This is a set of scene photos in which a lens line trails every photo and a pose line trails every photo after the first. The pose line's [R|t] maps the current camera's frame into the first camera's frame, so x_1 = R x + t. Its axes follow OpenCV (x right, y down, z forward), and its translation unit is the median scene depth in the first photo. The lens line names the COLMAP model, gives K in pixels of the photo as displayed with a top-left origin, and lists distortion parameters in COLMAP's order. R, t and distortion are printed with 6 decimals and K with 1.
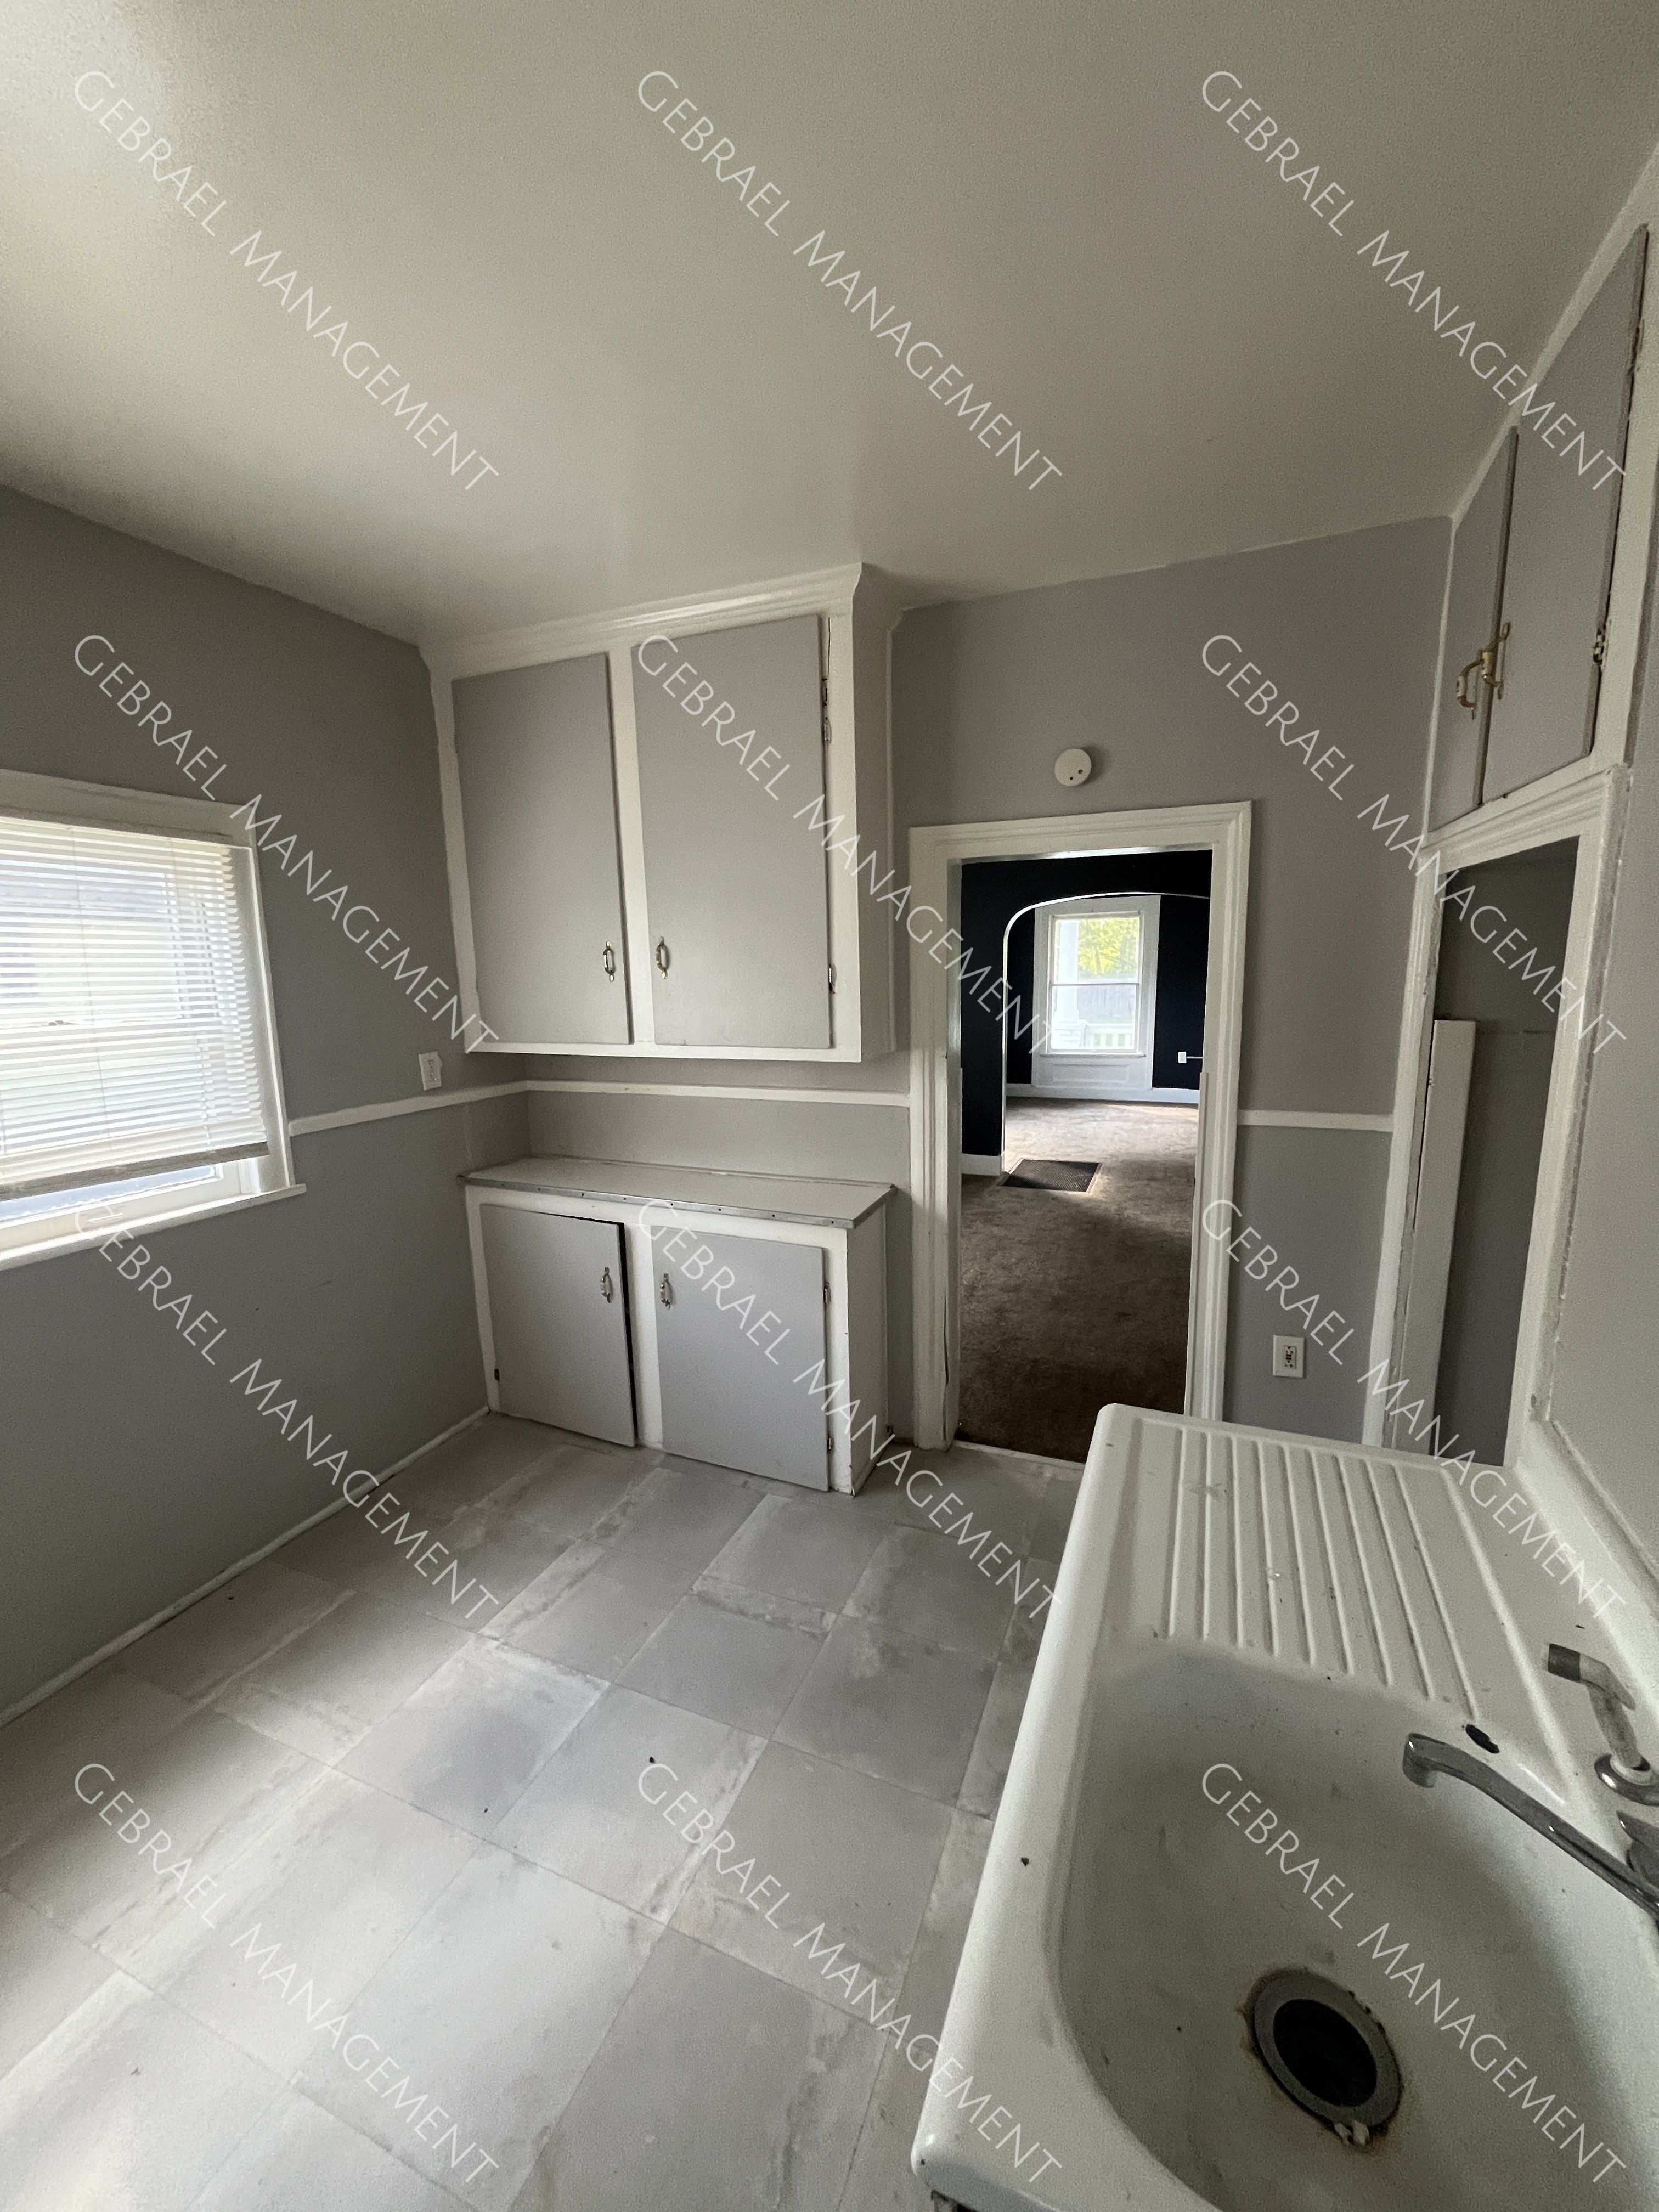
lens RADIAL K [[889.1, 0, 832.1], [0, 889.1, 1119.7], [0, 0, 1]] dist [0.002037, 0.000435]
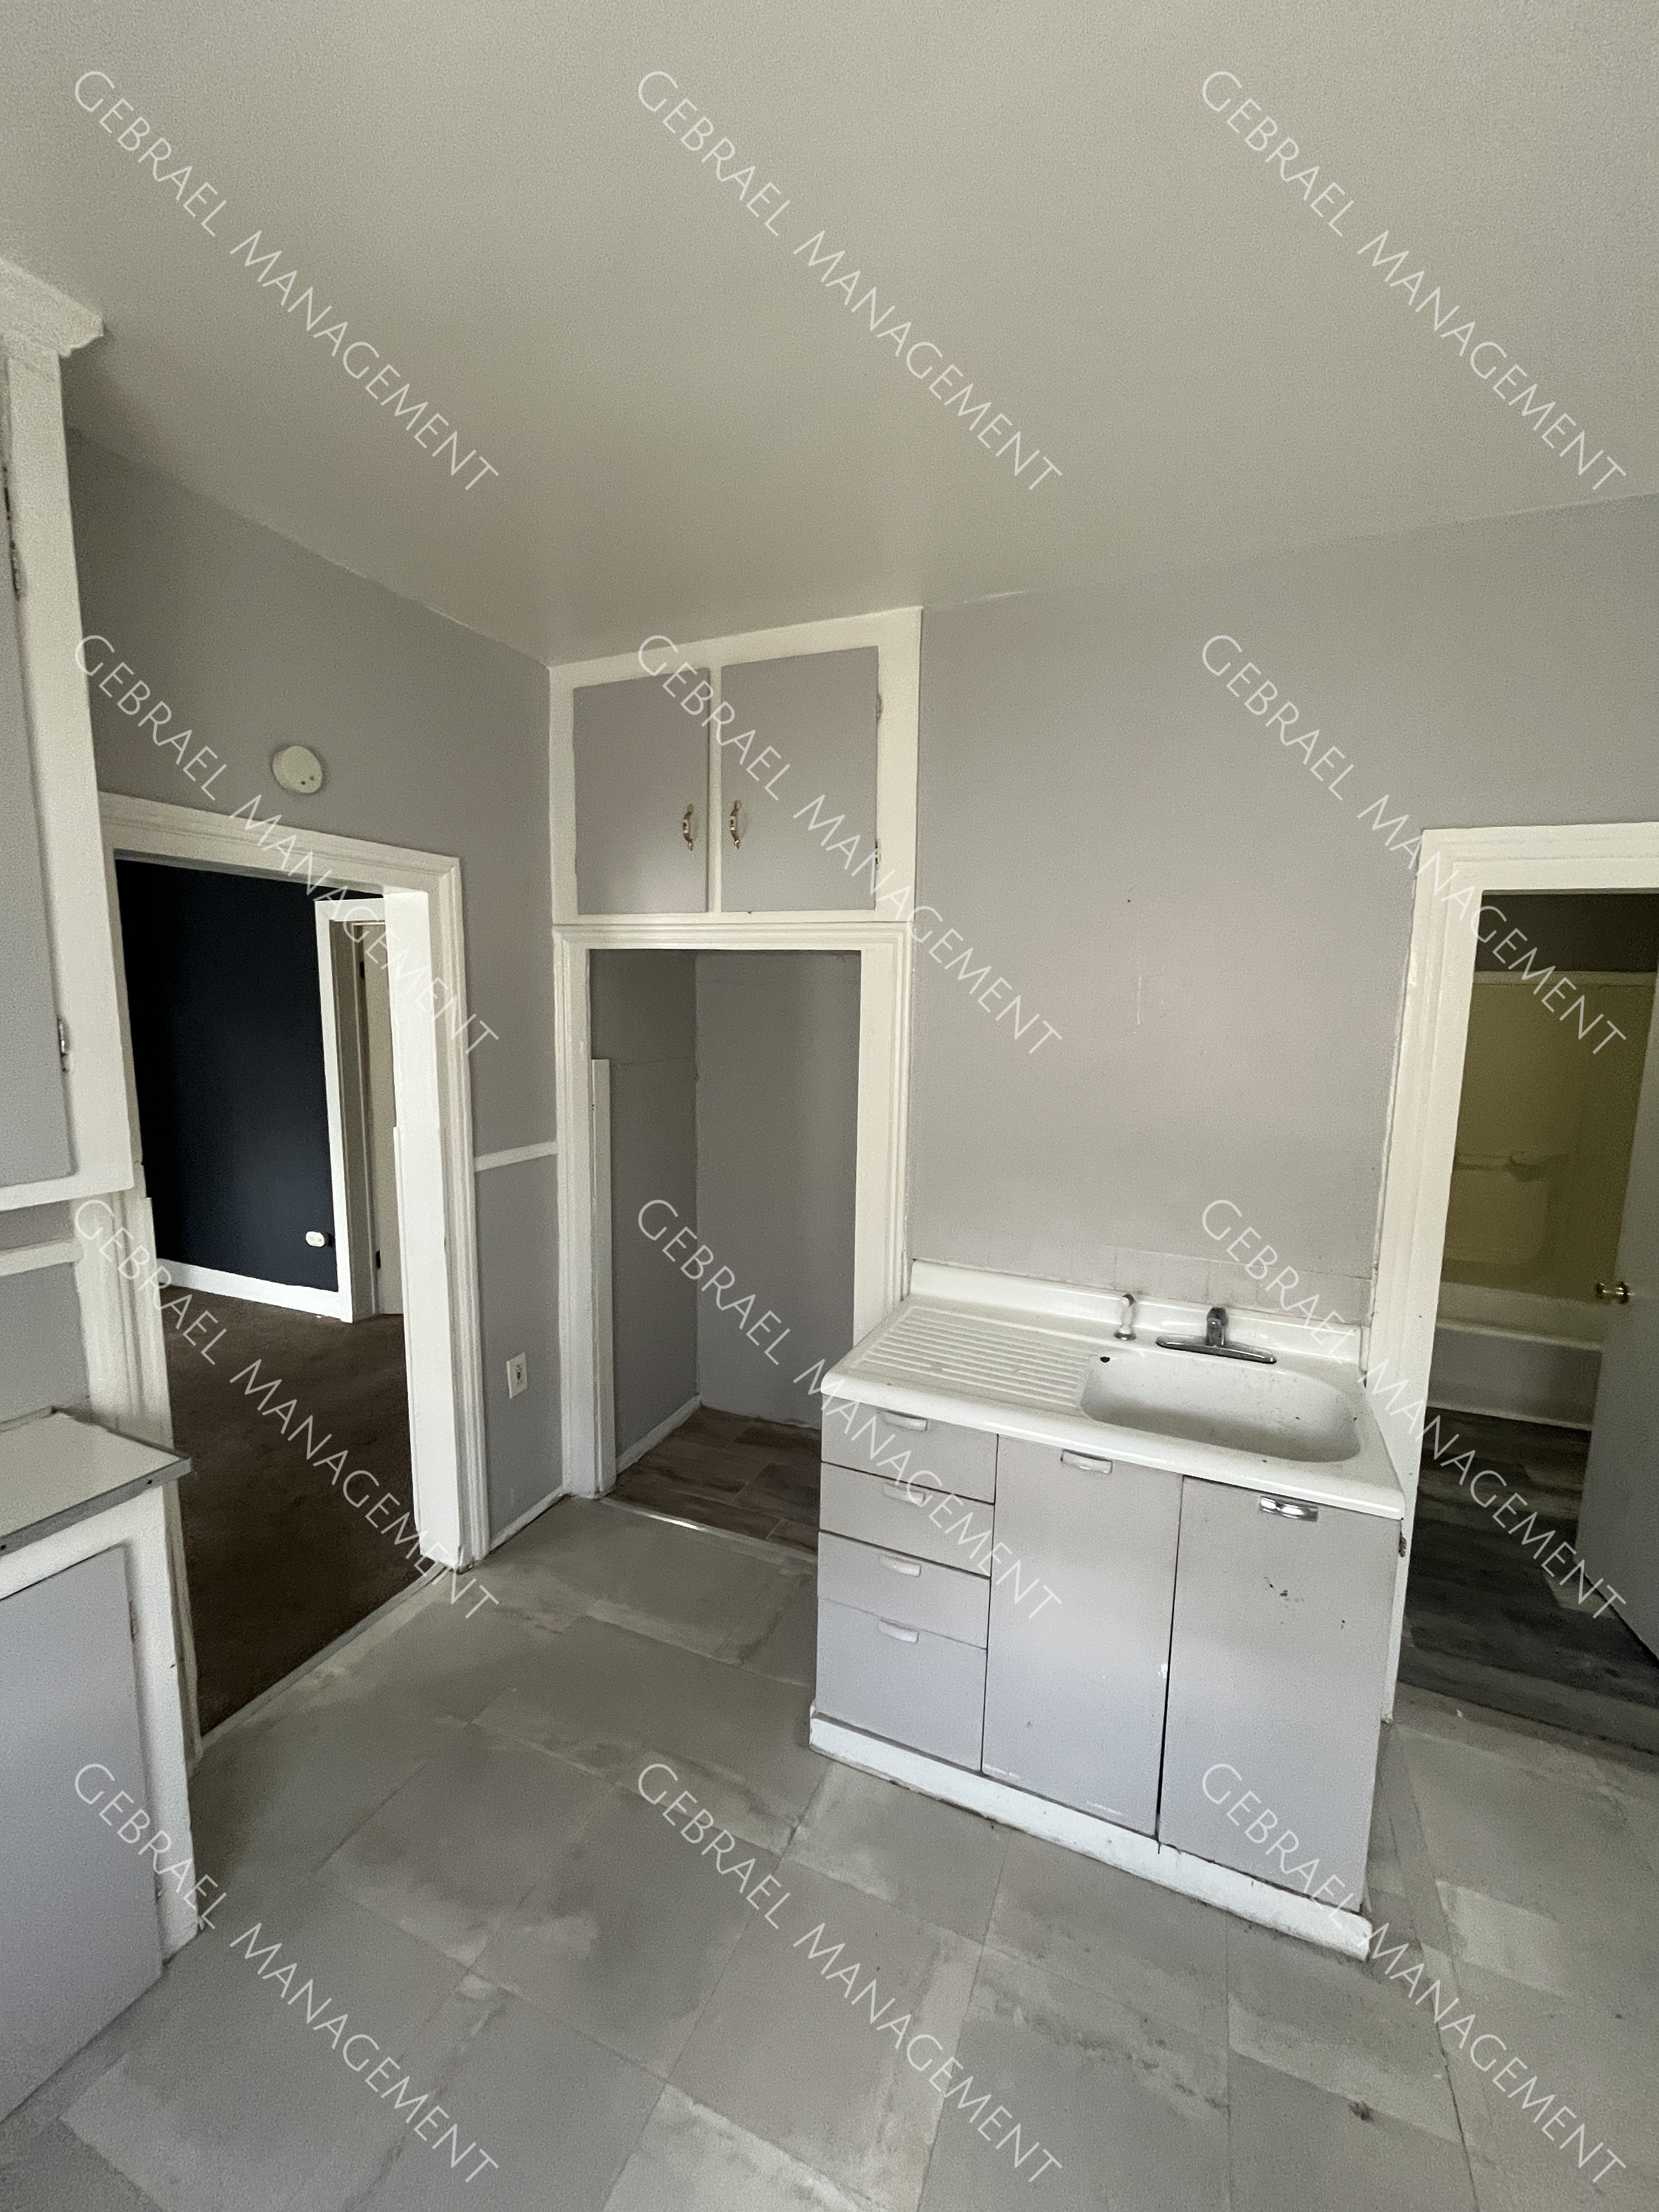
lens RADIAL K [[889.1, 0, 829.6], [0, 889.1, 1117.3], [0, 0, 1]] dist [0.002037, 0.000435]
pose [[0.019528, -0.116066, 0.993050, -0.576442], [0.161210, 0.980608, 0.111442, -0.112260], [-0.986727, 0.157913, 0.037860, 0.590474]]
